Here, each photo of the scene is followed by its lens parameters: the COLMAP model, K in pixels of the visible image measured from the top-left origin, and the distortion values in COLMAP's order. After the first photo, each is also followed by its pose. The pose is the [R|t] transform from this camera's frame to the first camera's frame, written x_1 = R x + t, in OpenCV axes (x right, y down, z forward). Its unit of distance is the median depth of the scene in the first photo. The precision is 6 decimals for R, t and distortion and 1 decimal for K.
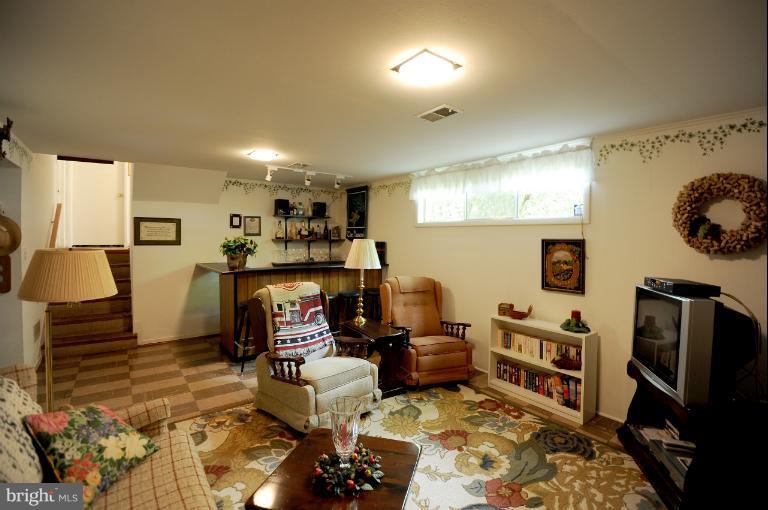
lens RADIAL K [[352.6, 0, 391.7], [0, 352.6, 245.3], [0, 0, 1]] dist [0.001794, -0.024915]
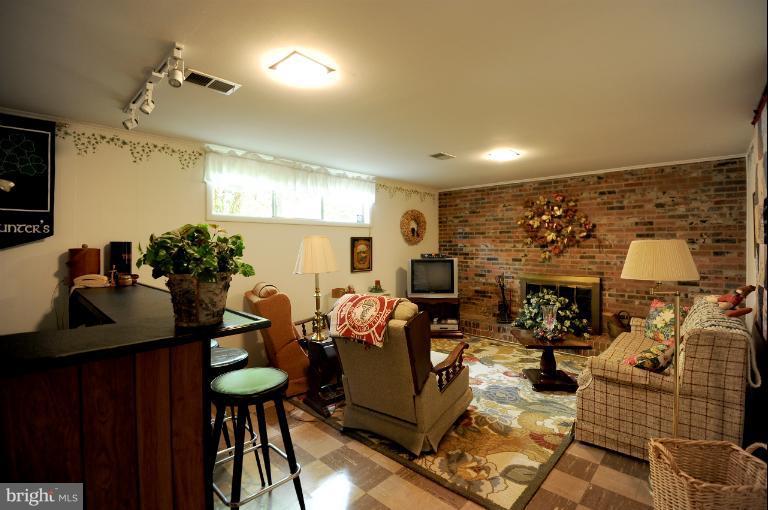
lens RADIAL K [[352.6, 0, 391.7], [0, 352.6, 245.3], [0, 0, 1]] dist [0.001794, -0.024915]
pose [[-0.158638, -0.016699, 0.987196, -0.902628], [0.020413, 0.999588, 0.020188, -0.008728], [-0.987126, 0.023354, -0.158231, 0.960637]]
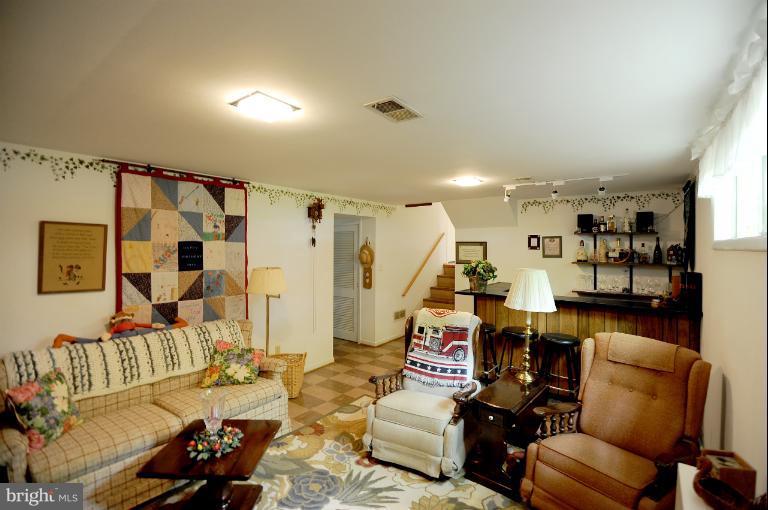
lens RADIAL K [[352.6, 0, 391.7], [0, 352.6, 245.3], [0, 0, 1]] dist [0.001794, -0.024915]
pose [[0.269768, -0.013083, -0.962836, 0.554476], [-0.024953, 0.999477, -0.020572, -0.043736], [0.962602, 0.029575, 0.269301, 0.517544]]
